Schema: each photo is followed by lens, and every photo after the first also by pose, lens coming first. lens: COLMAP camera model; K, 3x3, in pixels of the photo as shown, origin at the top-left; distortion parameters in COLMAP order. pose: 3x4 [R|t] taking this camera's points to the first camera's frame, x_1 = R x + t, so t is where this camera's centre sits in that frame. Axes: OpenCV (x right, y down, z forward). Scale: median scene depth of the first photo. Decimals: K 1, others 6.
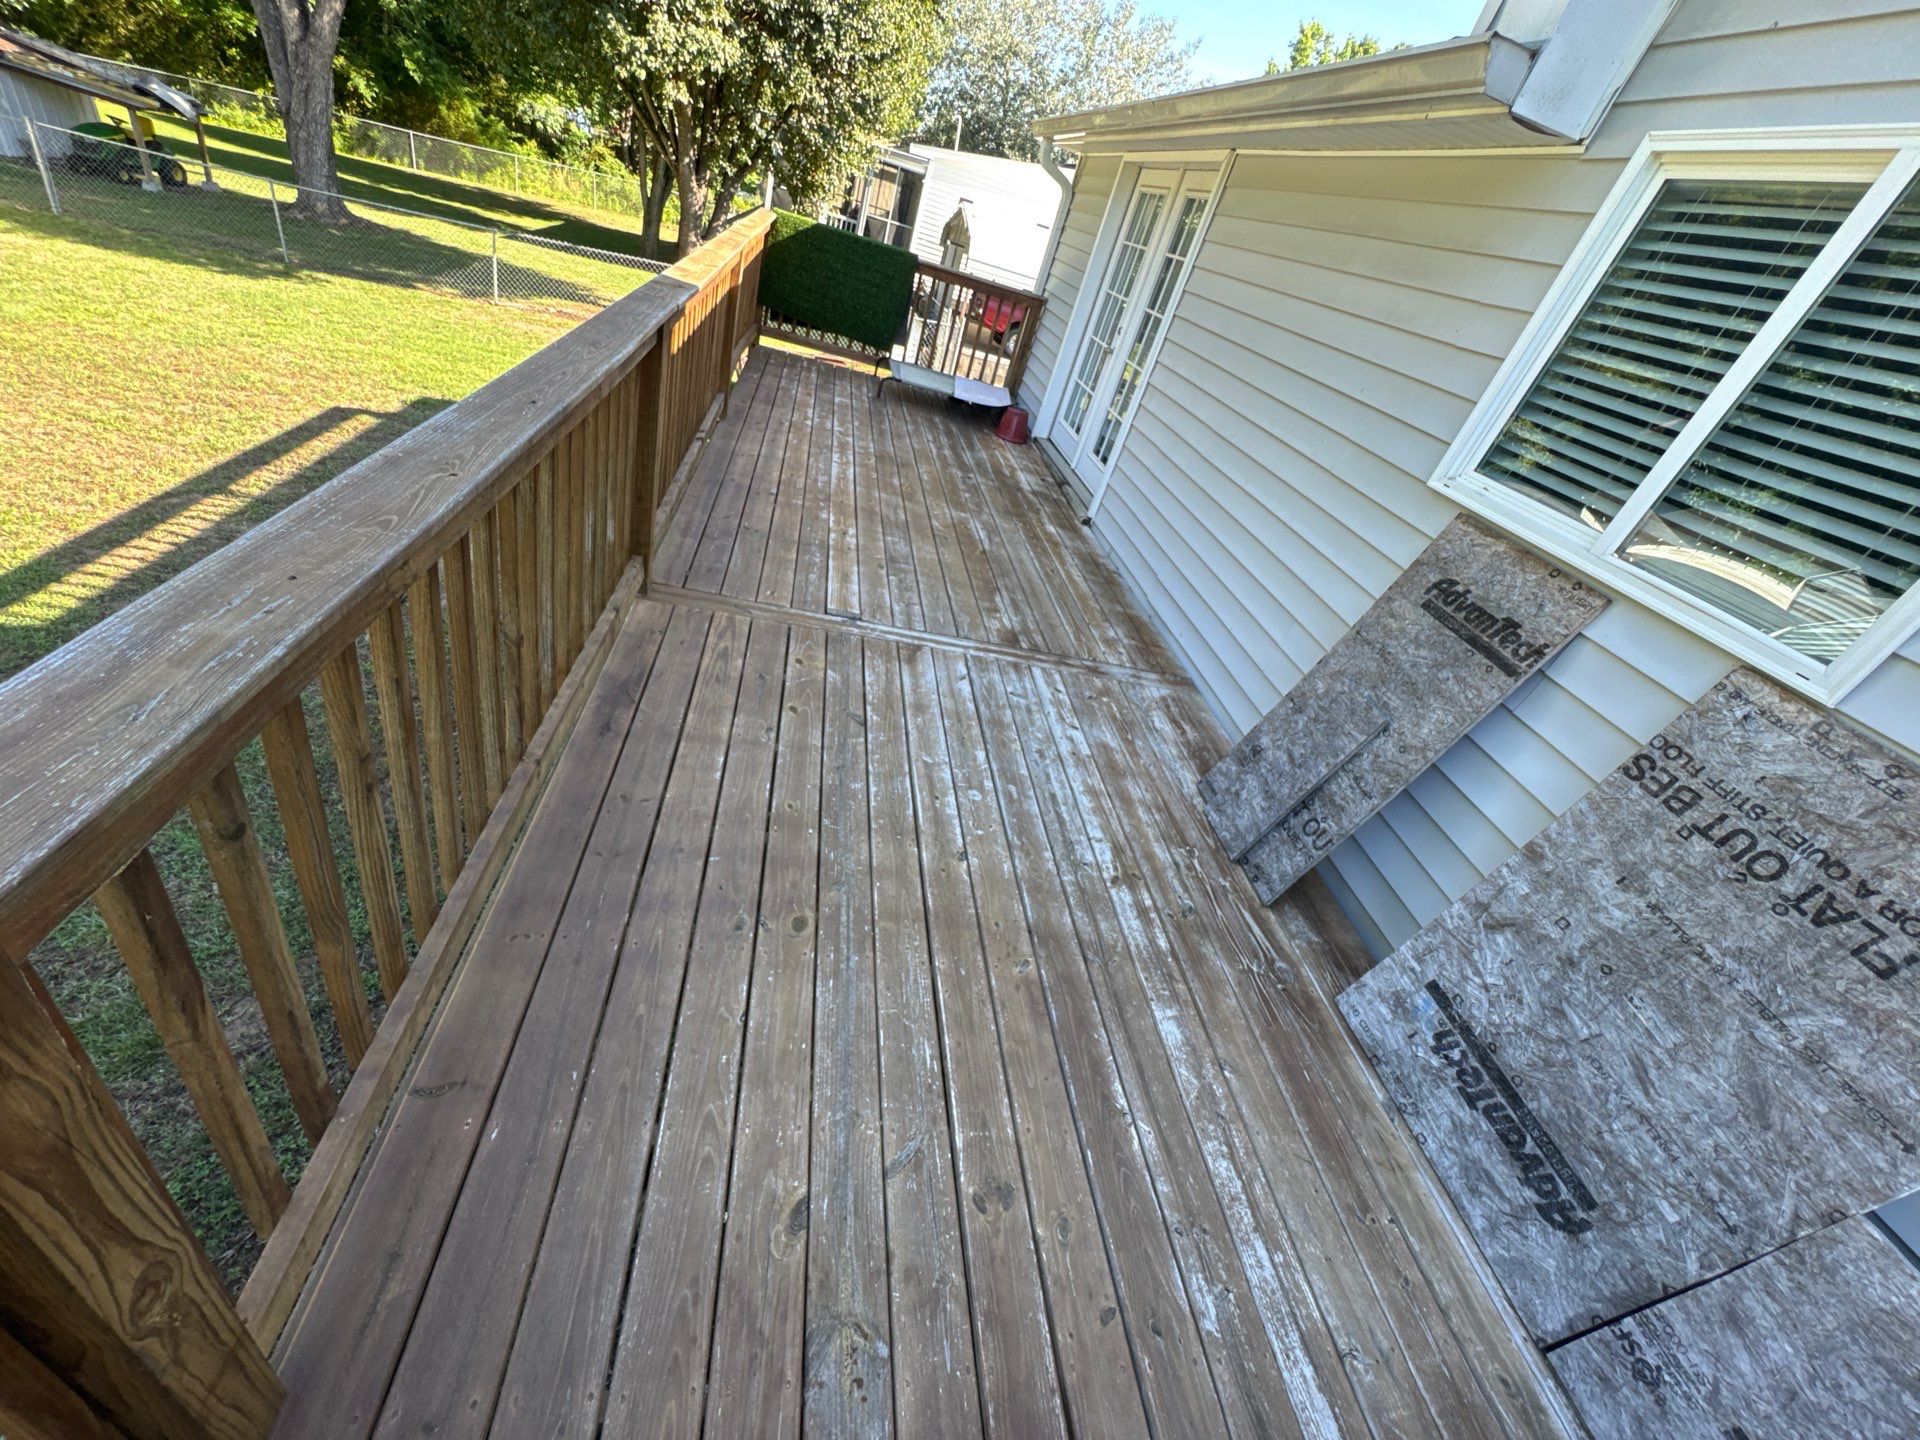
lens RADIAL K [[771.1, 0, 964.7], [0, 771.1, 722.6], [0, 0, 1]] dist [-0.002652, -0.000367]
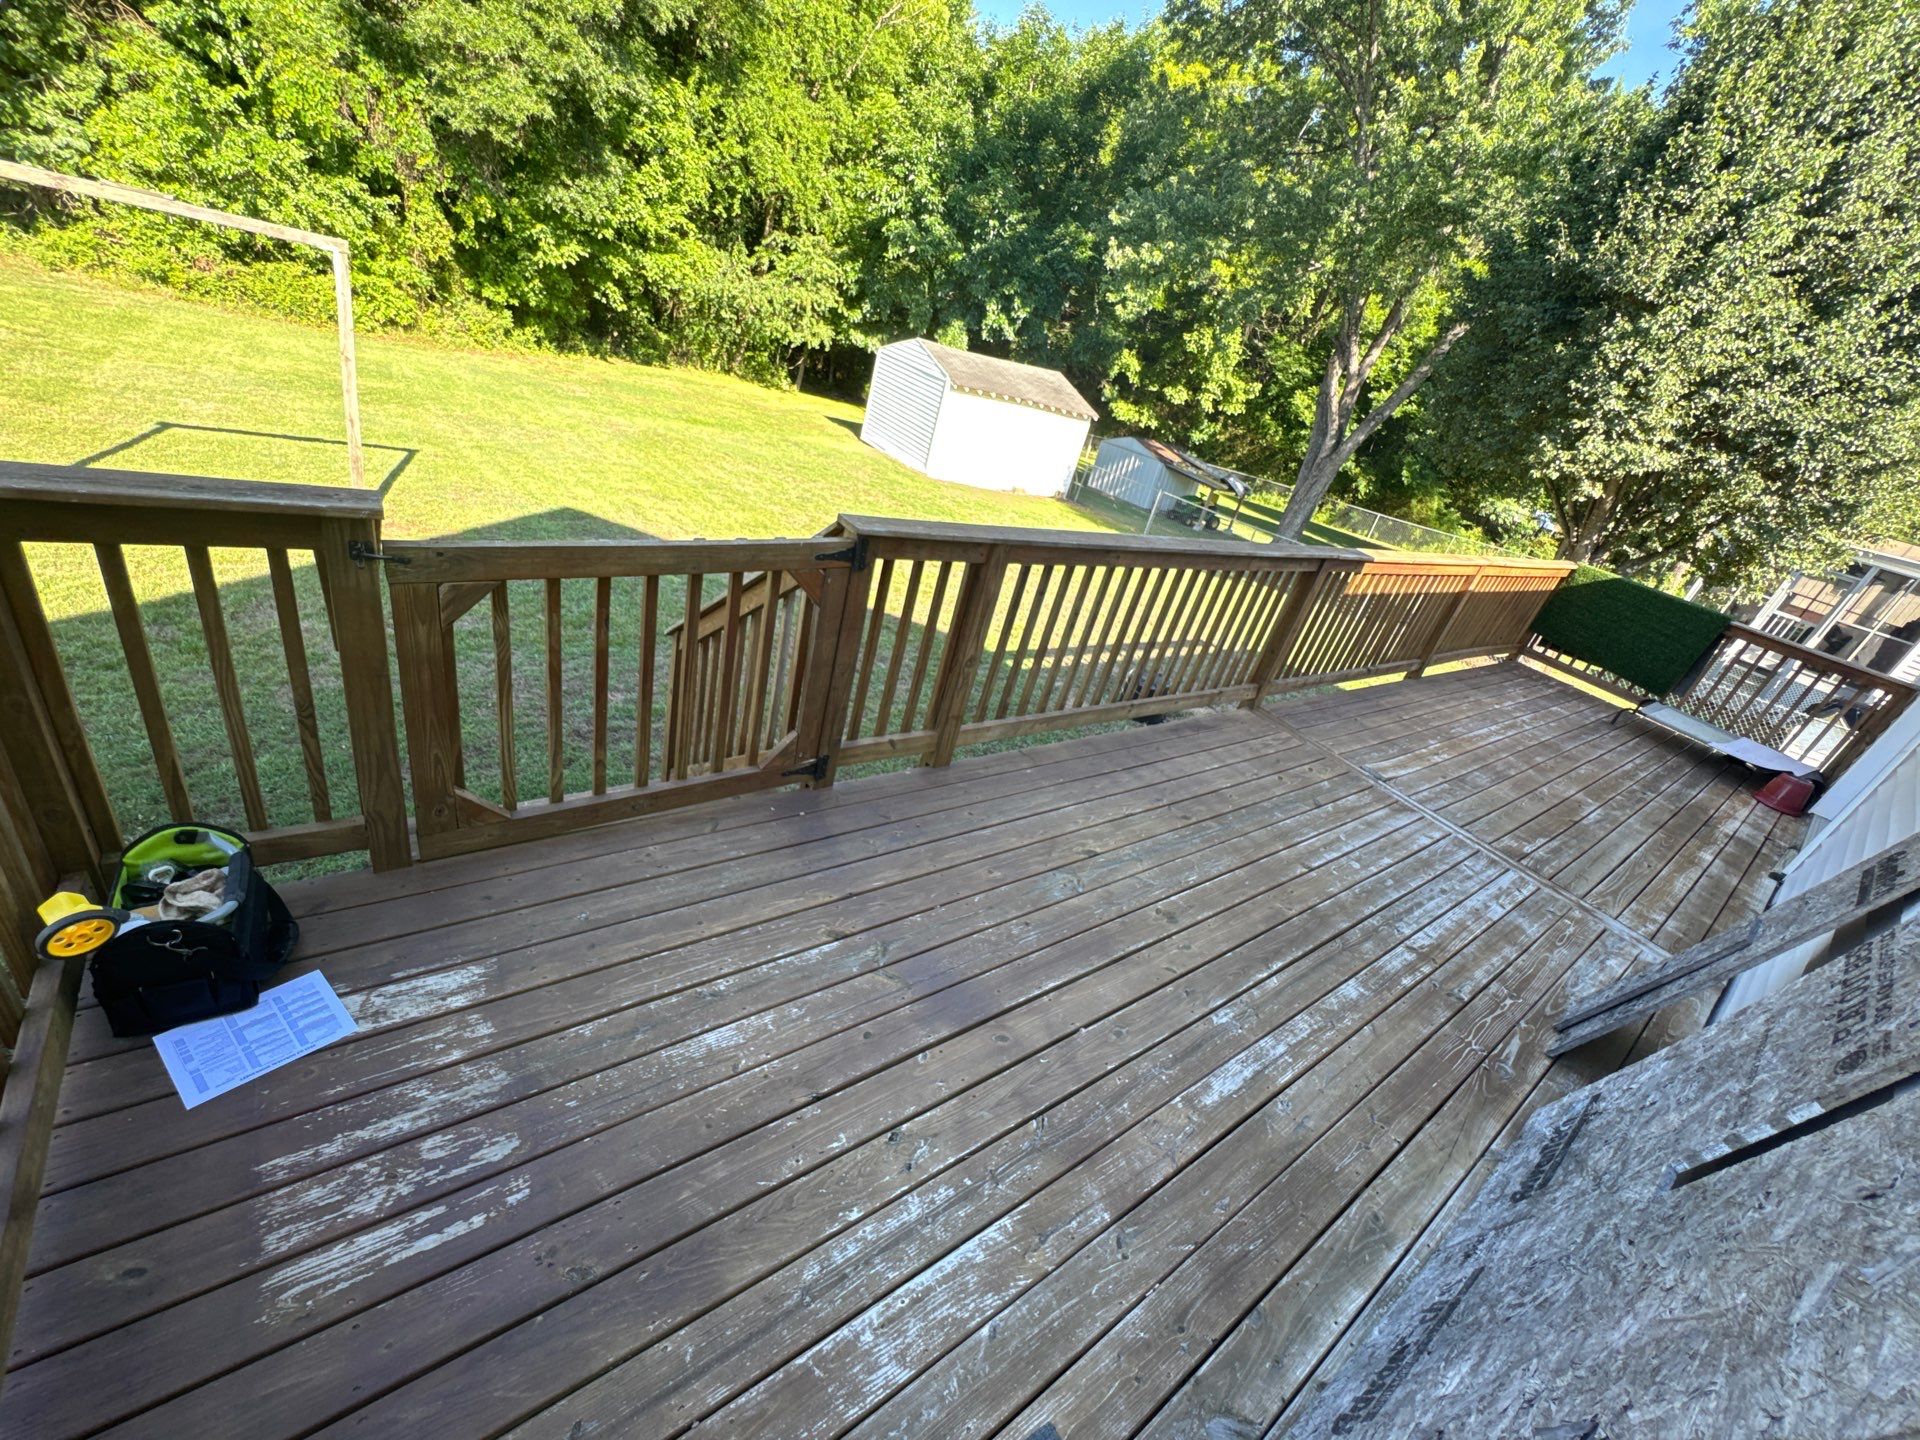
lens RADIAL K [[771.1, 0, 959.6], [0, 771.1, 722.9], [0, 0, 1]] dist [-0.002652, -0.000367]
pose [[0.518847, 0.272680, -0.810212, 0.166959], [-0.566535, 0.819430, -0.087017, 0.098186], [0.640184, 0.504162, 0.579642, -0.090874]]
